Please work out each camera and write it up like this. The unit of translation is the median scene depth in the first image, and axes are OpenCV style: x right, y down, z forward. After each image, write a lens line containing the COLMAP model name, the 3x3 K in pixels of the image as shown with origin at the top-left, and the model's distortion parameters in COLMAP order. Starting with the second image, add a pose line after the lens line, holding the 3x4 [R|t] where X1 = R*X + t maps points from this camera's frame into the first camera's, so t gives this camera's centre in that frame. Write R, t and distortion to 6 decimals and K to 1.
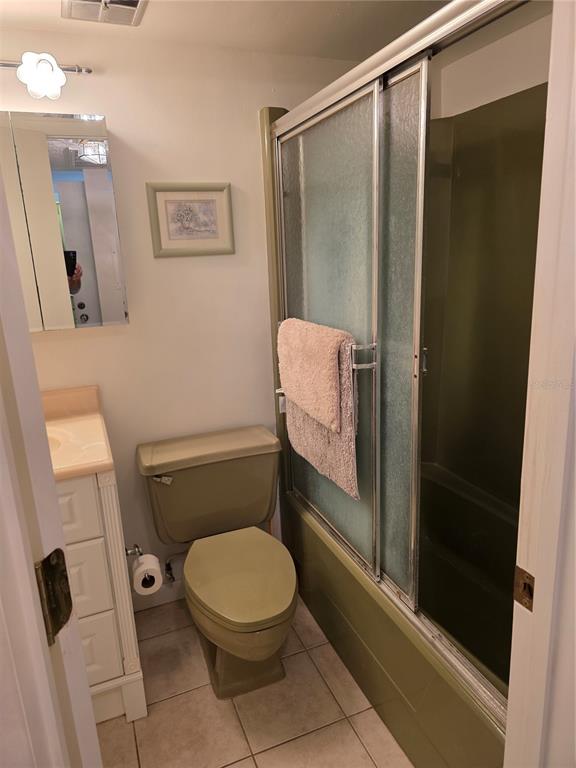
lens RADIAL K [[520.1, 0, 287.9], [0, 520.1, 376.9], [0, 0, 1]] dist [0.058084, -0.051196]
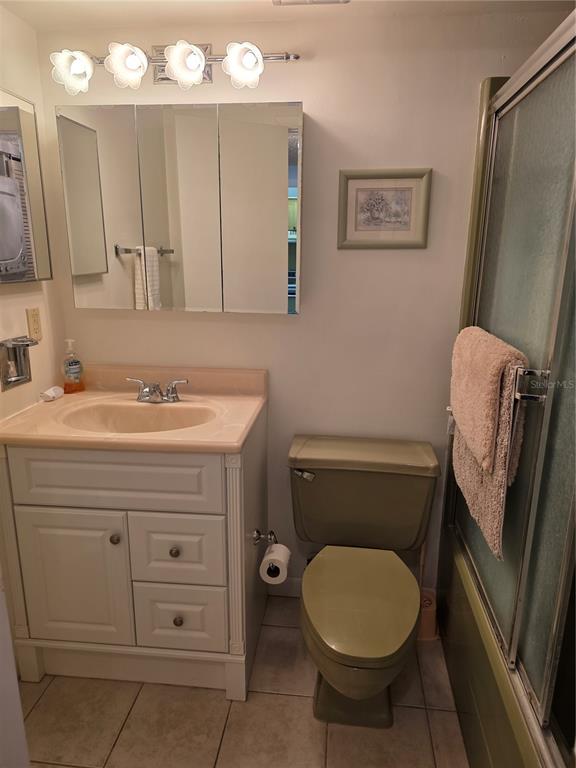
lens RADIAL K [[520.1, 0, 285.1], [0, 520.1, 379.3], [0, 0, 1]] dist [0.058084, -0.051196]
pose [[0.878833, 0.163973, -0.448069, 0.145095], [-0.159359, 0.986039, 0.048282, -0.023009], [0.449731, 0.028972, 0.892694, 0.113925]]
